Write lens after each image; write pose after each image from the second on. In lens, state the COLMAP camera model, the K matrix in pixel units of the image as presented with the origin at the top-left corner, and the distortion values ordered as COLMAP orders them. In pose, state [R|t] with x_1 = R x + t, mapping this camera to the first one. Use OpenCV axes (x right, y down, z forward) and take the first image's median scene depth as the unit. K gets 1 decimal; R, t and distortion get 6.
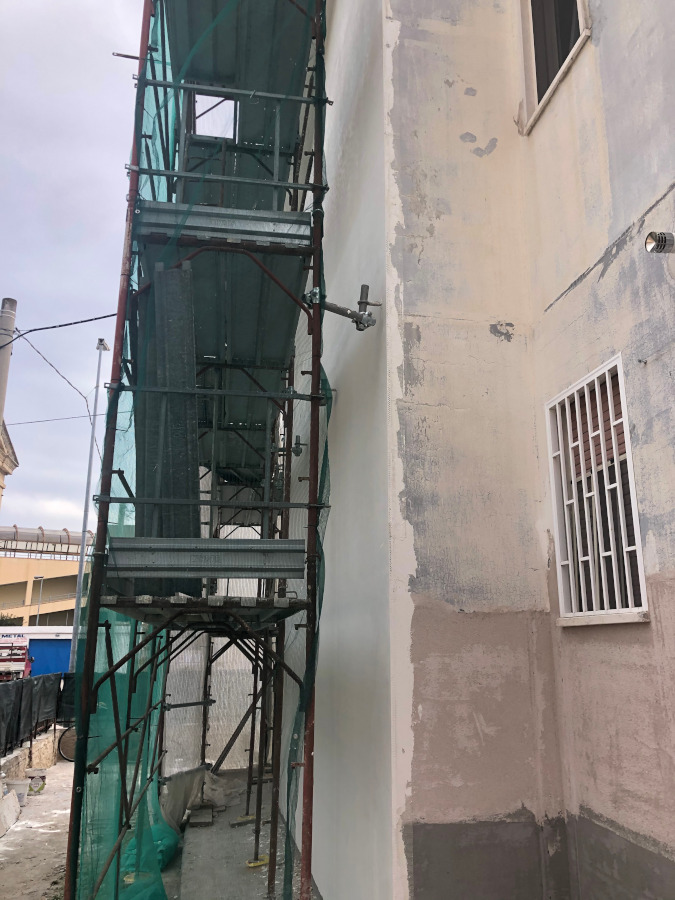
lens RADIAL K [[748.3, 0, 335.3], [0, 748.3, 447.4], [0, 0, 1]] dist [0.038410, -0.027952]
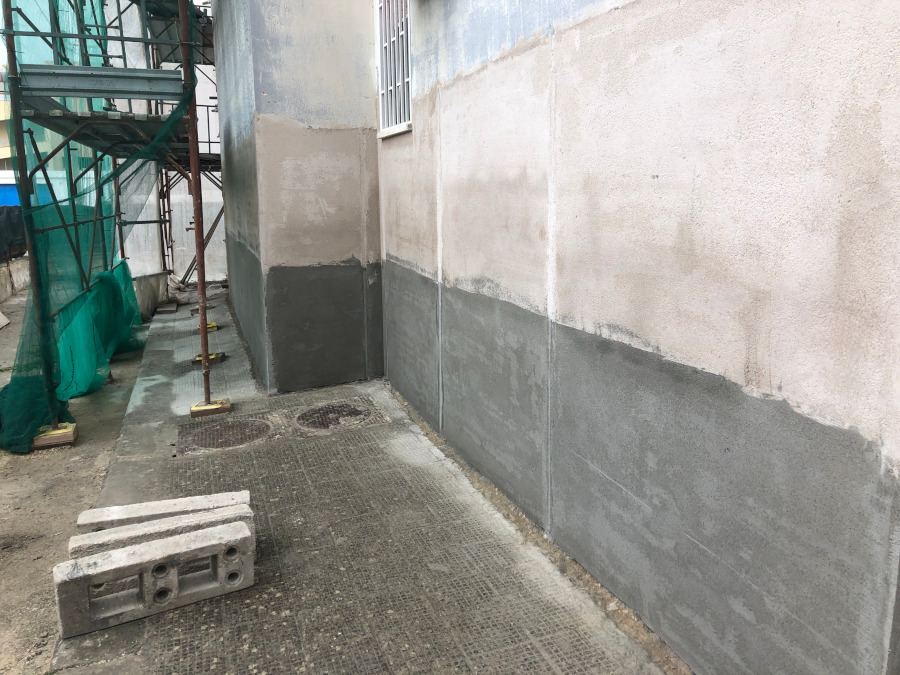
lens RADIAL K [[748.3, 0, 454.0], [0, 748.3, 330.3], [0, 0, 1]] dist [0.038410, -0.027952]
pose [[0.986171, -0.039289, 0.161007, 0.202189], [-0.032944, 0.905636, 0.422774, -0.040338], [-0.162424, -0.422232, 0.891818, -0.462547]]
